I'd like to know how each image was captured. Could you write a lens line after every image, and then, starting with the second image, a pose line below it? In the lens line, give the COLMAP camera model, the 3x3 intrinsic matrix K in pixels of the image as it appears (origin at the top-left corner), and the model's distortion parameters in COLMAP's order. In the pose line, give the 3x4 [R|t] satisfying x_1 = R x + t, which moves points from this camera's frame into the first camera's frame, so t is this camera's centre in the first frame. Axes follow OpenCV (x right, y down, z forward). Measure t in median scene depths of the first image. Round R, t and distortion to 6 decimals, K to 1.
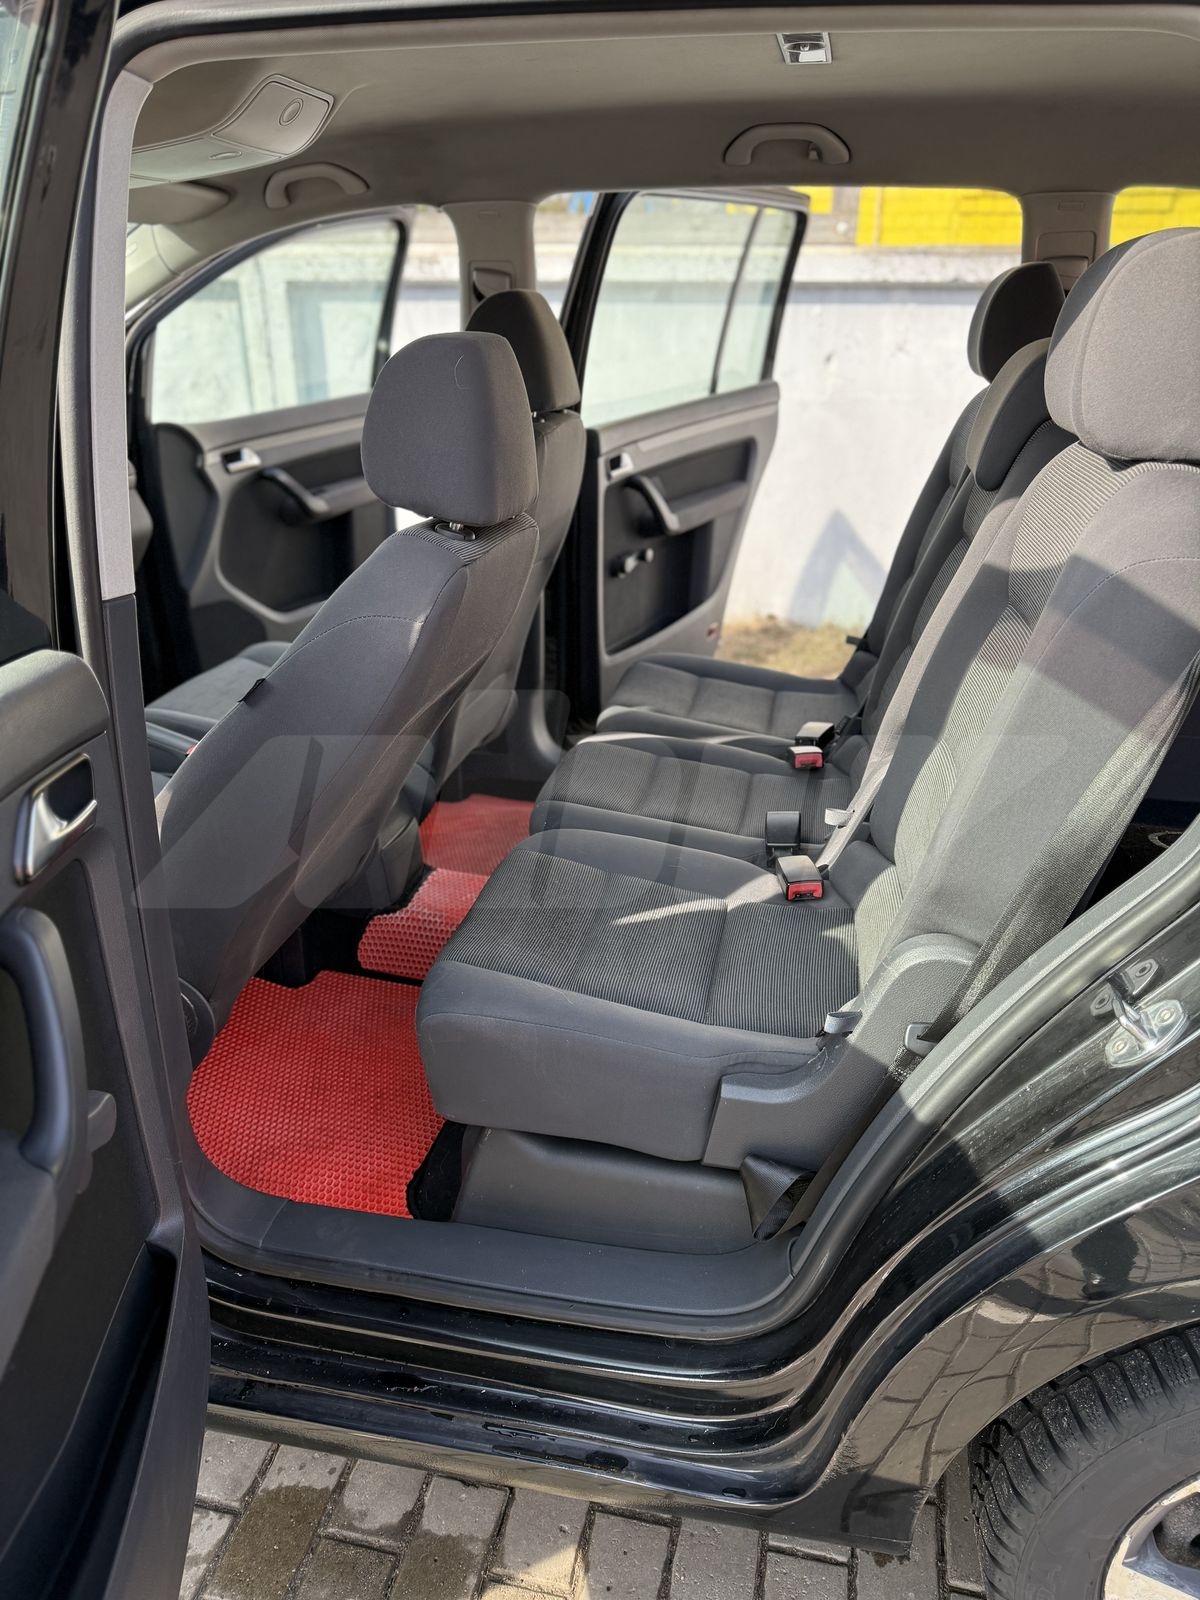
lens RADIAL K [[1136.4, 0, 614.1], [0, 1136.4, 803.4], [0, 0, 1]] dist [0.039344, -0.043544]
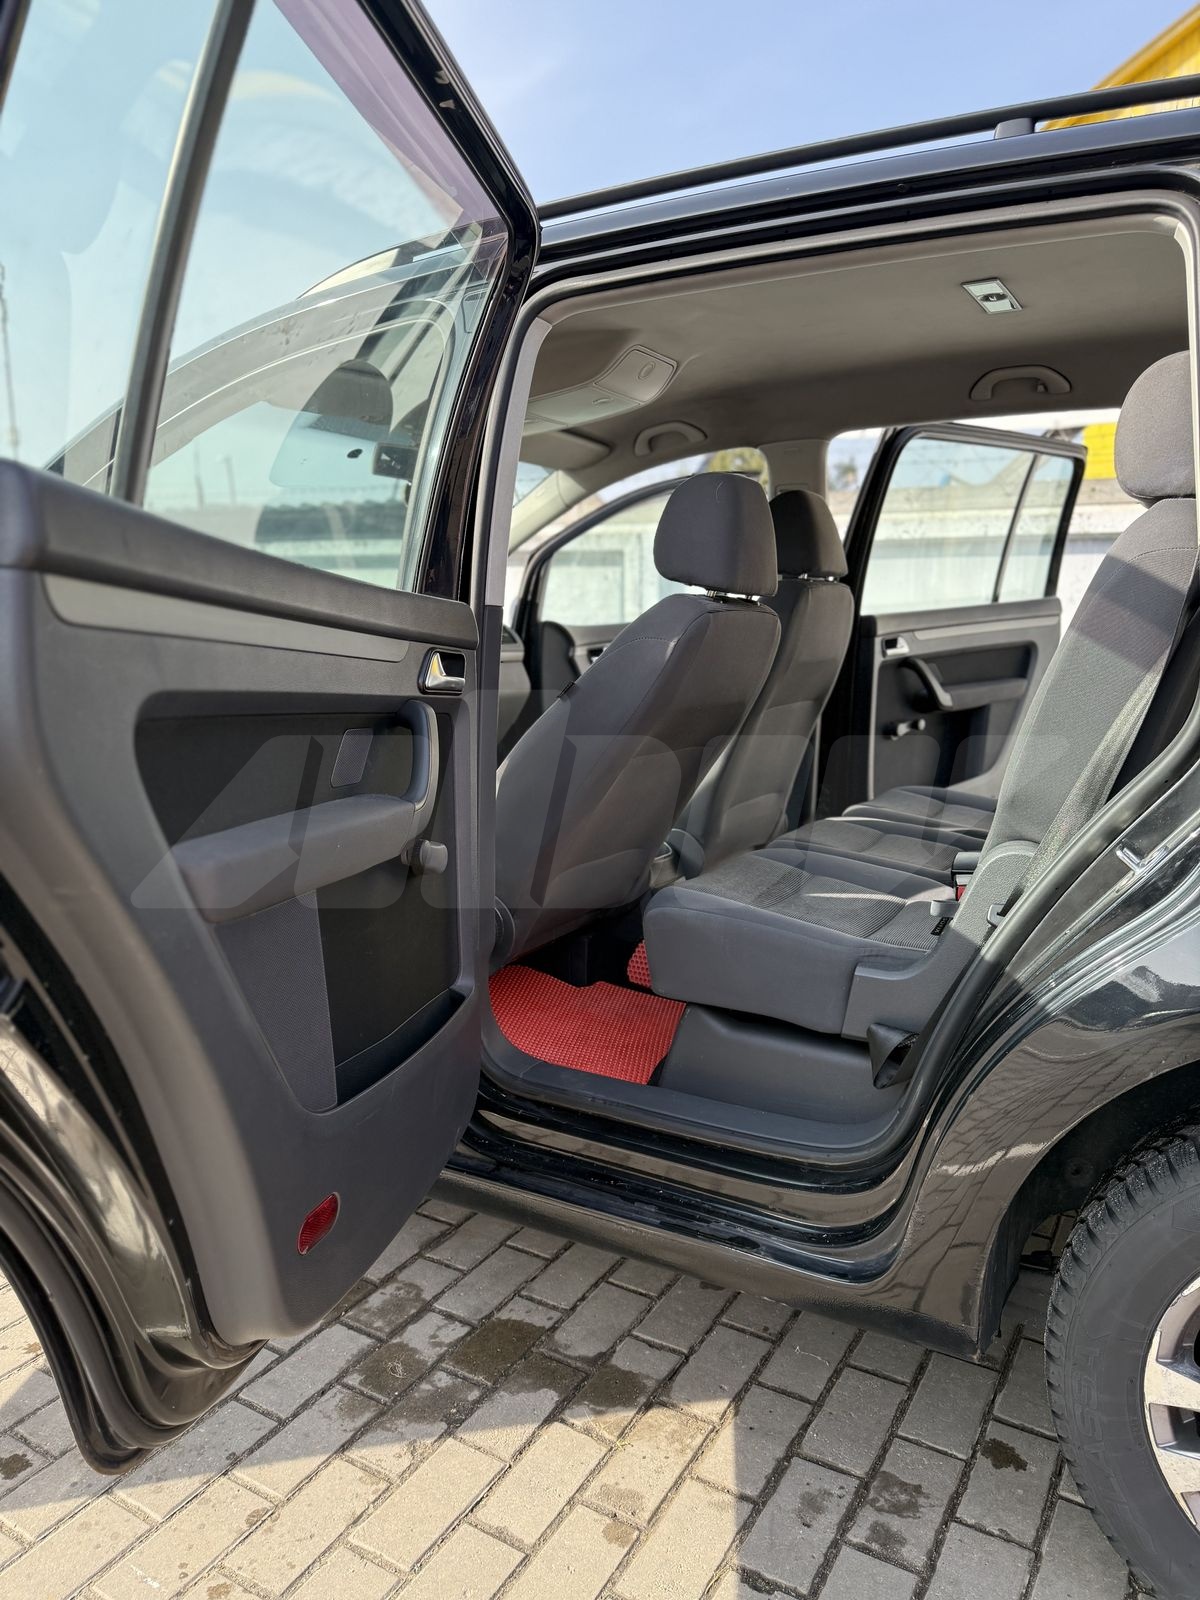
lens RADIAL K [[1136.4, 0, 594.8], [0, 1136.4, 797.8], [0, 0, 1]] dist [0.039344, -0.043544]
pose [[0.946345, 0.047826, -0.319599, 0.132760], [-0.127160, 0.964314, -0.232224, 0.243961], [0.297088, 0.260404, 0.918656, -0.216762]]
